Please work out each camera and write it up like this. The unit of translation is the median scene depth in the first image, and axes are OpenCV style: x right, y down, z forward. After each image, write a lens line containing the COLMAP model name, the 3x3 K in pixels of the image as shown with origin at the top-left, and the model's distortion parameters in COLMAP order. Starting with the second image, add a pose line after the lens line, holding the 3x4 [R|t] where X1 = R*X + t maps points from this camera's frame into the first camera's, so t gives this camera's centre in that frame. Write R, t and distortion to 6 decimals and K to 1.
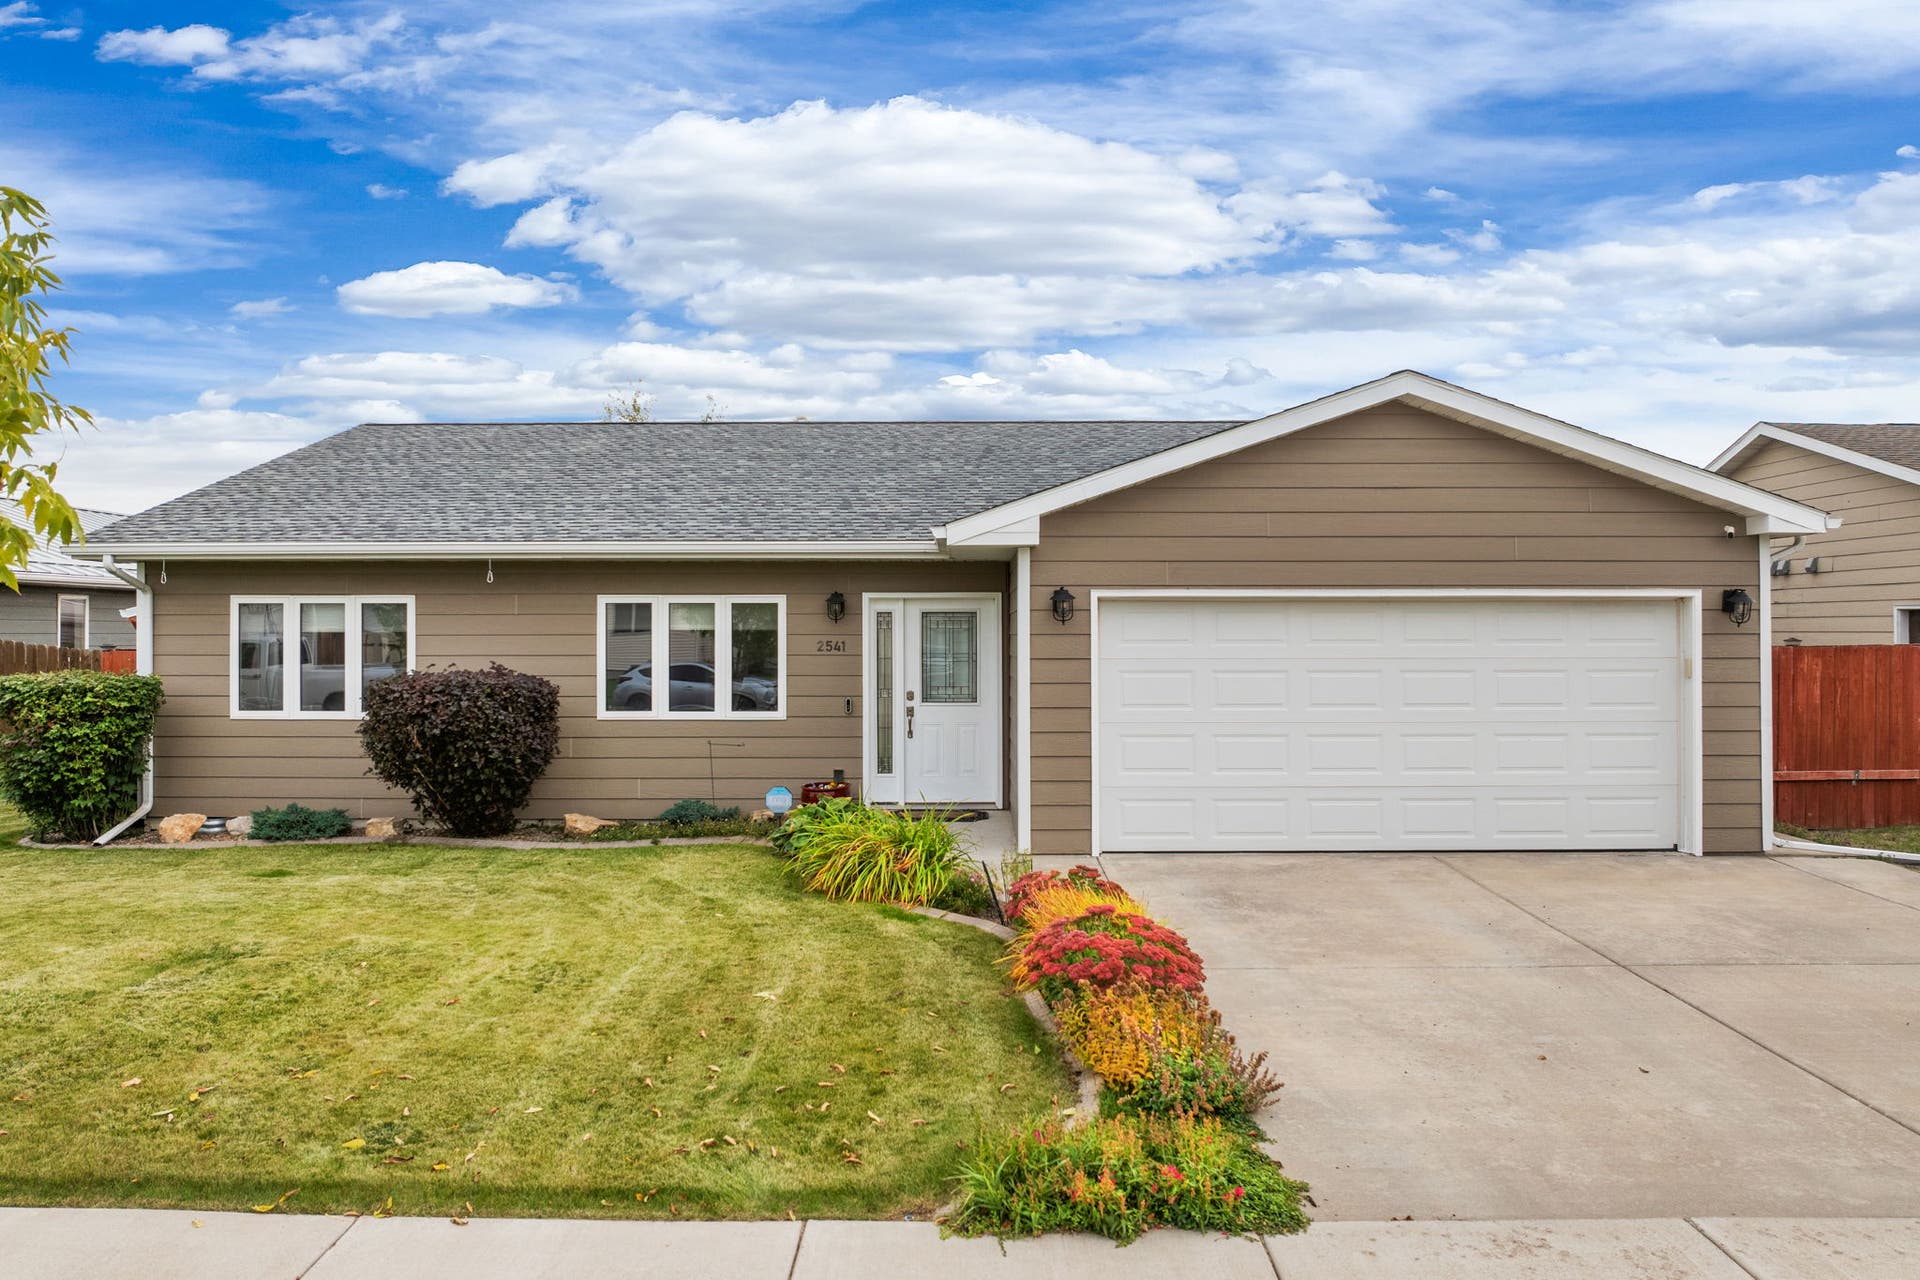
lens RADIAL K [[1357.3, 0, 966.5], [0, 1357.3, 619.8], [0, 0, 1]] dist [-0.034003, 0.001045]
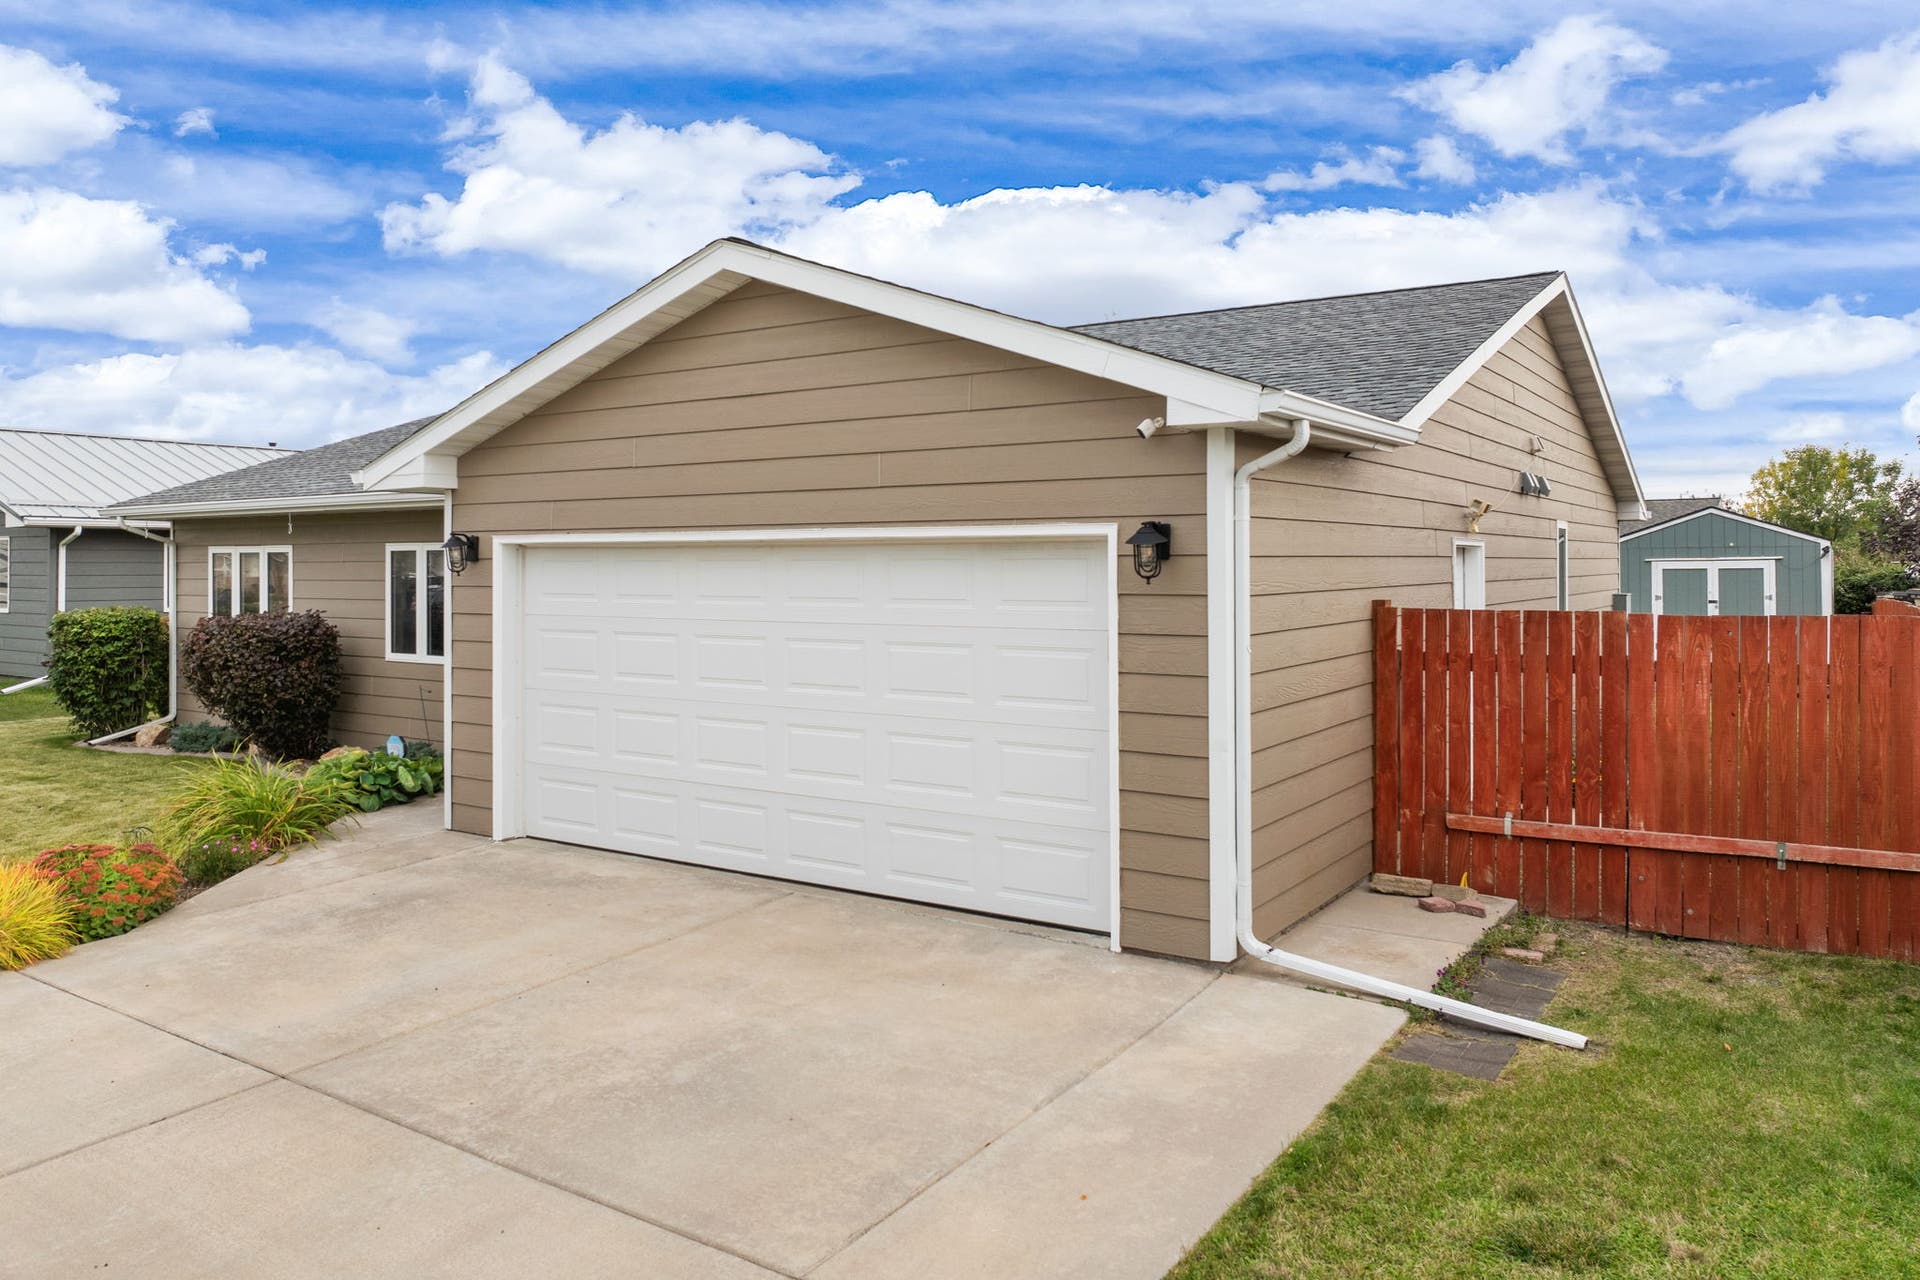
lens RADIAL K [[1357.3, 0, 964.6], [0, 1357.3, 579.2], [0, 0, 1]] dist [-0.034003, 0.001045]
pose [[0.831426, 0.005121, -0.555611, 0.745425], [0.007551, 0.999761, 0.020515, -0.009223], [0.555584, -0.021252, 0.831189, 0.390841]]
